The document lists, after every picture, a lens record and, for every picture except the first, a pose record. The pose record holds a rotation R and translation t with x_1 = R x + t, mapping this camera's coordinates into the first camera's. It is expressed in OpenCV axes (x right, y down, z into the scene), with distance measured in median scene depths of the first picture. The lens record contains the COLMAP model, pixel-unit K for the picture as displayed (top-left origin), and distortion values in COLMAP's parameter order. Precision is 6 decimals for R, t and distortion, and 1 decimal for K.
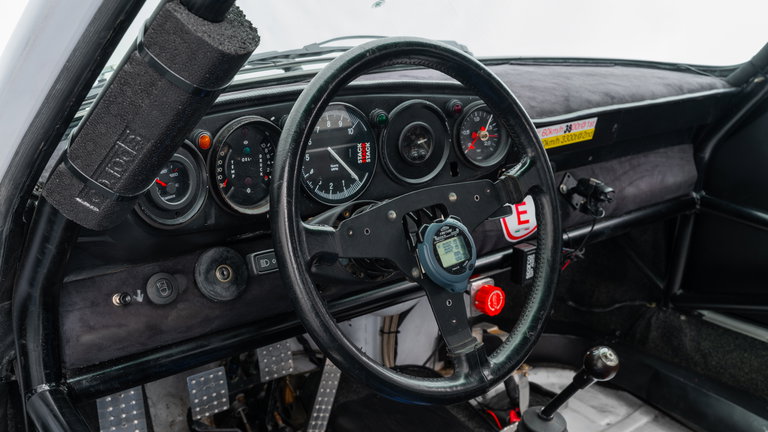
lens RADIAL K [[772.1, 0, 383.0], [0, 772.1, 228.9], [0, 0, 1]] dist [0.014444, 0.000000]
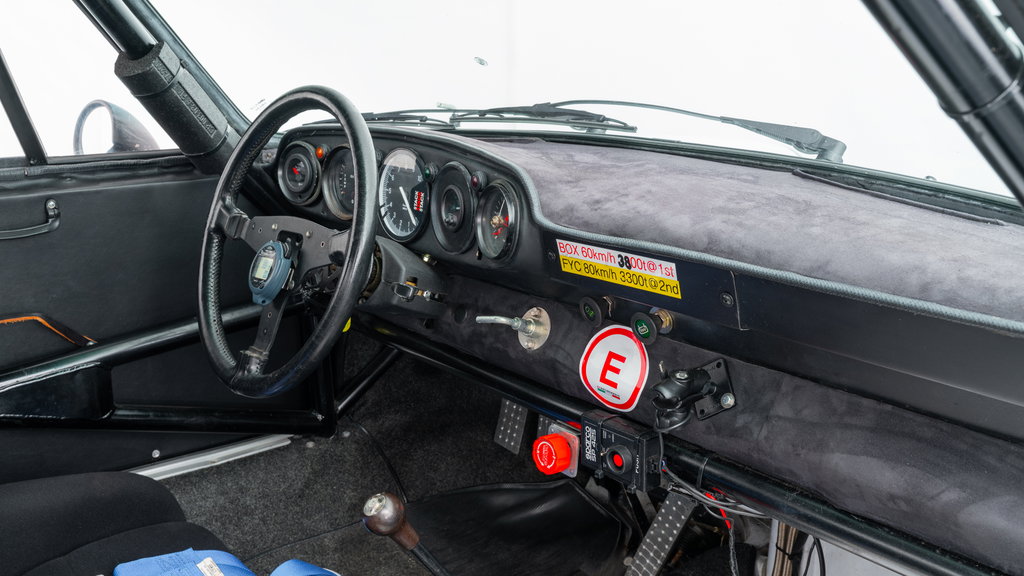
lens RADIAL K [[974.0, 0, 518.3], [0, 974.0, 310.5], [0, 0, 1]] dist [0.000454, 0.000000]
pose [[0.006502, 0.265515, -0.964085, 1.086730], [-0.303634, 0.919111, 0.251081, -0.283411], [0.952767, 0.291096, 0.086596, 0.900202]]
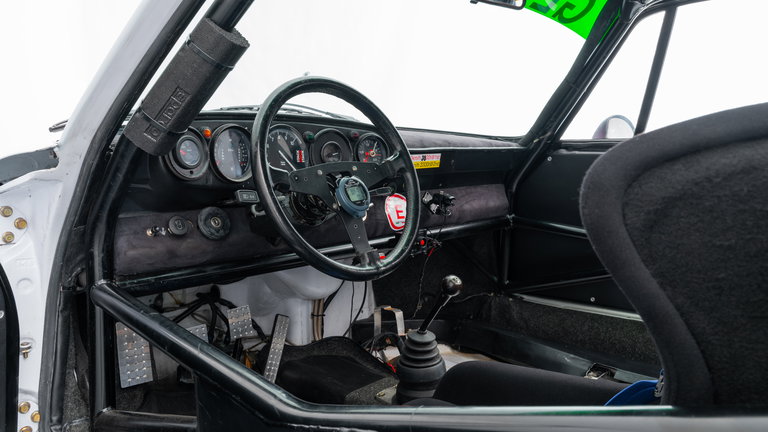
lens RADIAL K [[591.8, 0, 386.6], [0, 591.8, 211.2], [0, 0, 1]] dist [-0.010964, -0.004904]
pose [[0.989261, -0.031026, 0.142827, -0.022841], [0.059753, 0.977667, -0.201485, 0.241383], [-0.133386, 0.207856, 0.969022, -0.195267]]
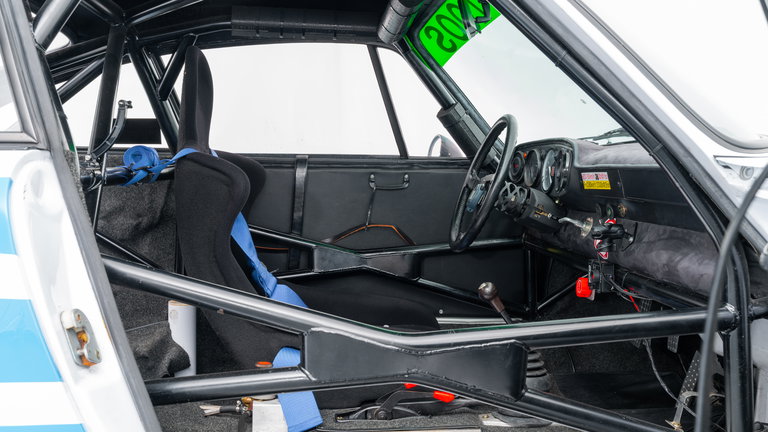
lens RADIAL K [[818.4, 0, 376.5], [0, 818.4, 223.3], [0, 0, 1]] dist [0.011265, 0.000000]
pose [[-0.574736, 0.047918, -0.816935, 1.761272], [-0.260635, 0.935580, 0.238241, -0.314908], [0.775724, 0.349847, -0.525222, 1.572444]]
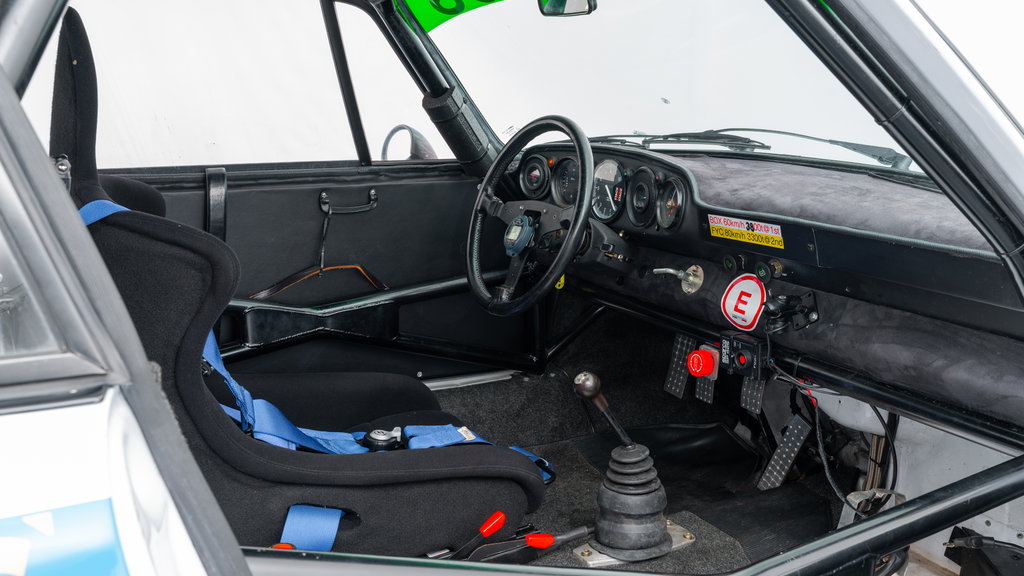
lens RADIAL K [[974.0, 0, 515.6], [0, 974.0, 278.8], [0, 0, 1]] dist [0.000454, 0.000000]
pose [[-0.190279, 0.188055, -0.963550, 1.617266], [-0.306101, 0.921189, 0.240235, -0.293436], [0.932789, 0.340656, -0.117719, 0.932053]]
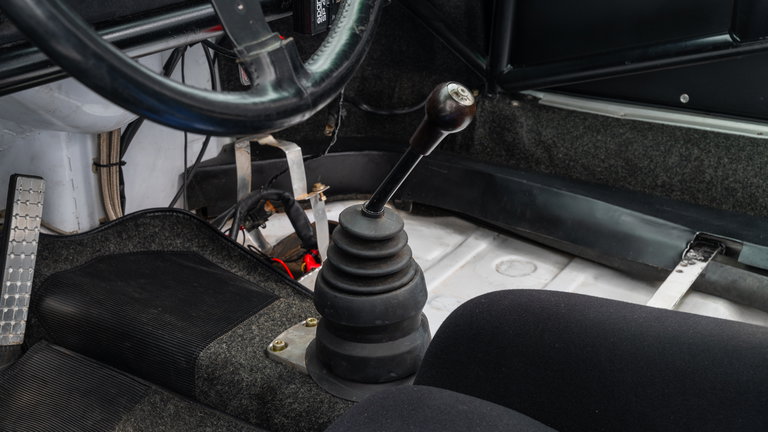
lens RADIAL K [[1027.7, 0, 381.8], [0, 1027.7, 213.4], [0, 0, 1]] dist [0.053666, 0.000000]
pose [[0.948296, -0.132861, 0.288240, -0.040720], [0.107806, 0.989008, 0.101193, 0.153981], [-0.298516, -0.064887, 0.952196, 0.147446]]
